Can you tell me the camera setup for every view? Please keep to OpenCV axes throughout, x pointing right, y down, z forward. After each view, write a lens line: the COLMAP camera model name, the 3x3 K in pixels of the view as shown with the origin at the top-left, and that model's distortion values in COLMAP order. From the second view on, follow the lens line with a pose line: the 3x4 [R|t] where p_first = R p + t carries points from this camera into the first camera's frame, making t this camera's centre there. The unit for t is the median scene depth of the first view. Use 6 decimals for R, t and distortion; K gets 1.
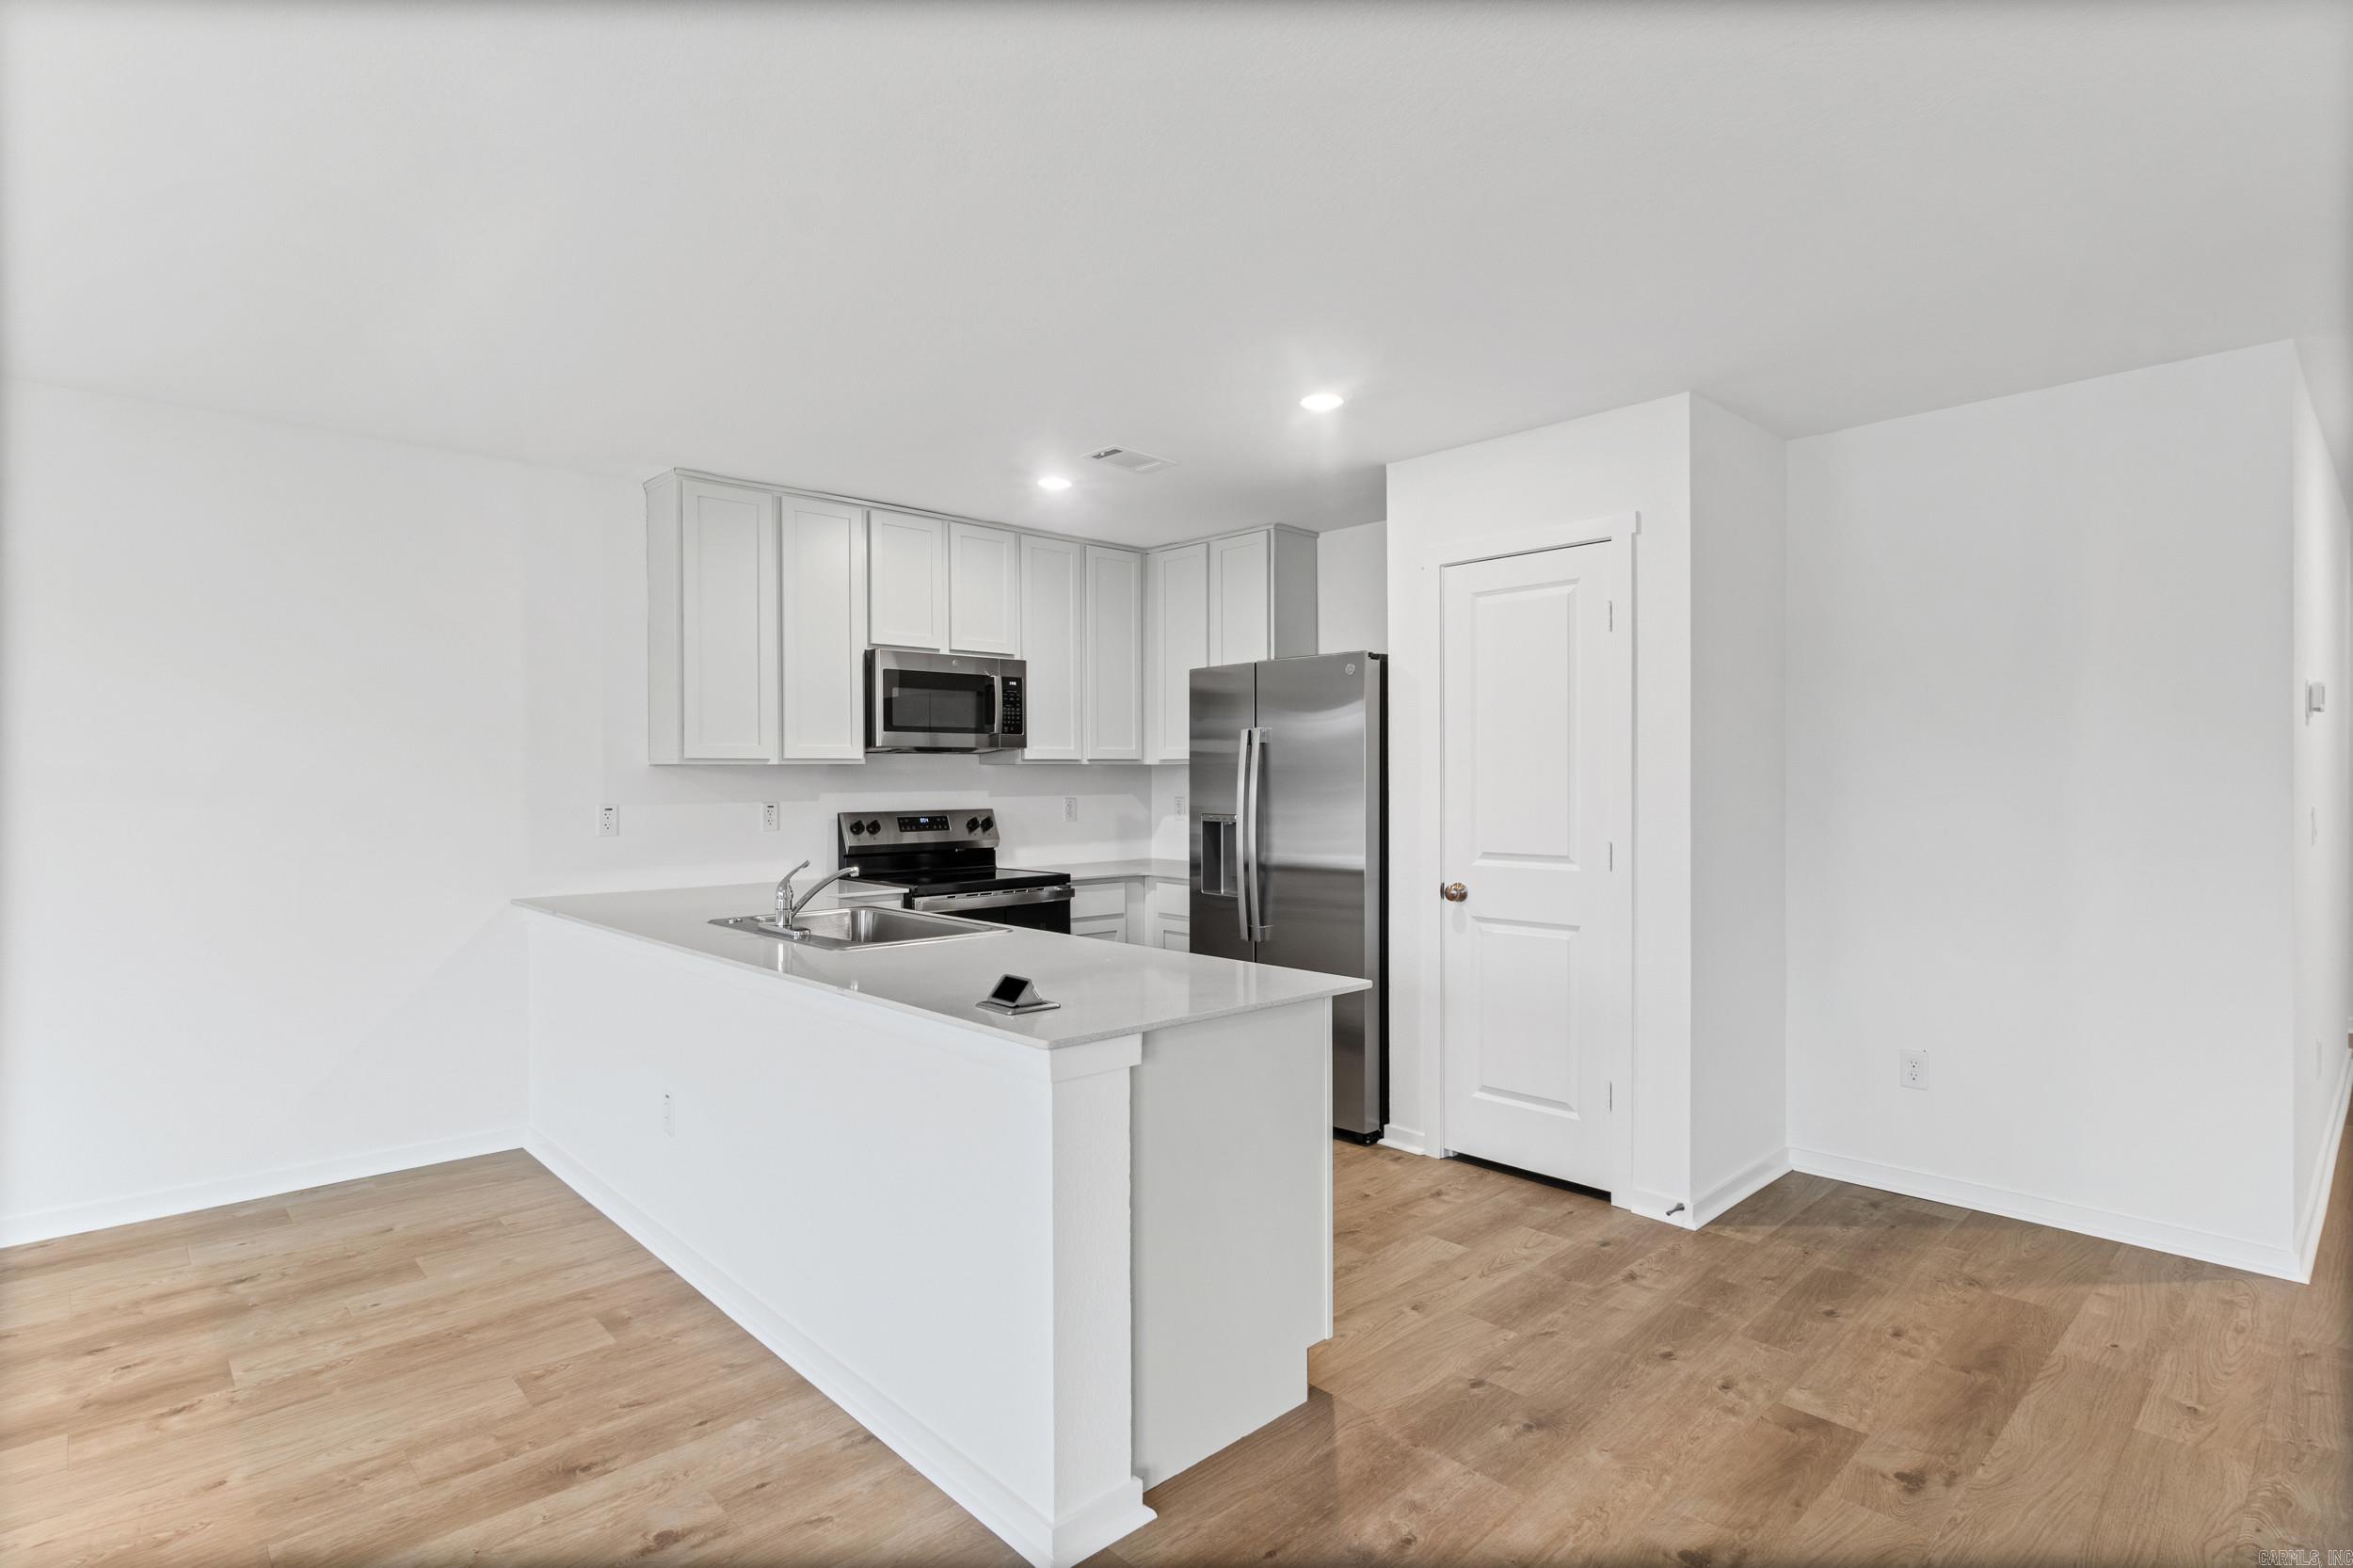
lens RADIAL K [[1198.4, 0, 1149.2], [0, 1198.4, 781.0], [0, 0, 1]] dist [-0.006855, 0.002734]
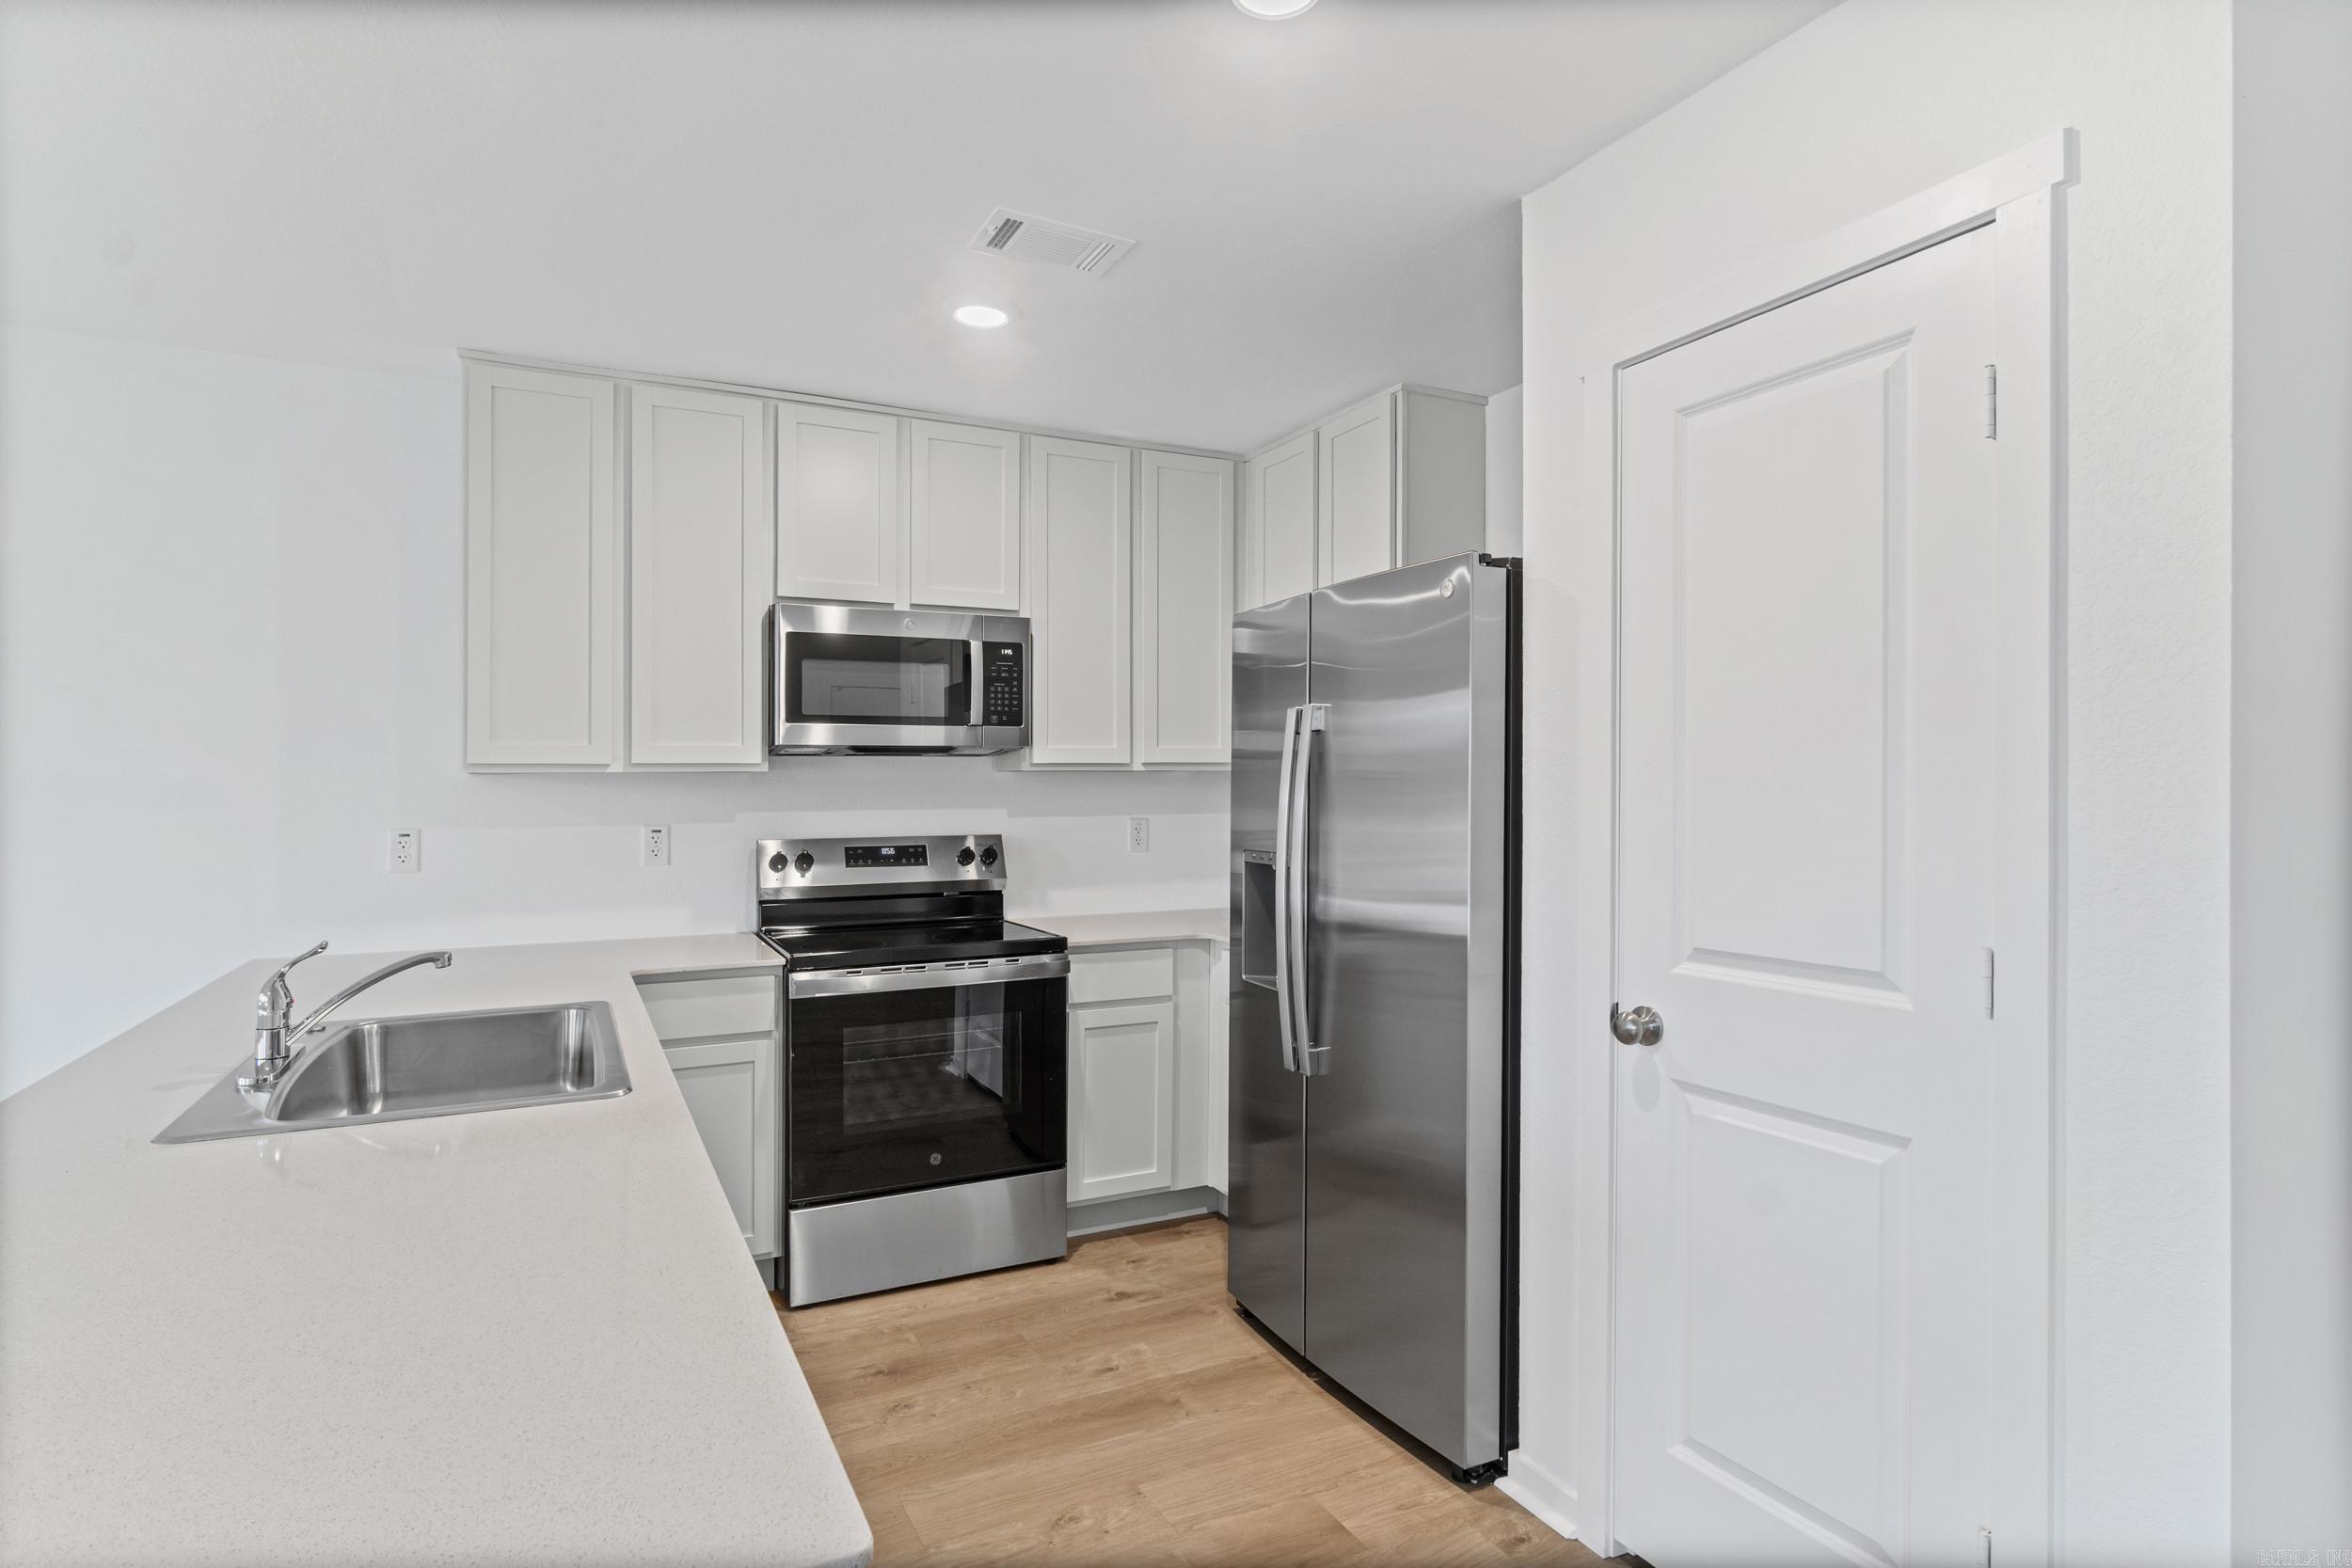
lens RADIAL K [[1197.8, 0, 1151.8], [0, 1197.8, 793.7], [0, 0, 1]] dist [-0.006855, 0.002734]
pose [[0.960747, -0.000059, -0.277428, 0.176239], [0.000776, 0.999997, 0.002474, -0.002772], [0.277427, -0.002592, 0.960743, 0.417923]]
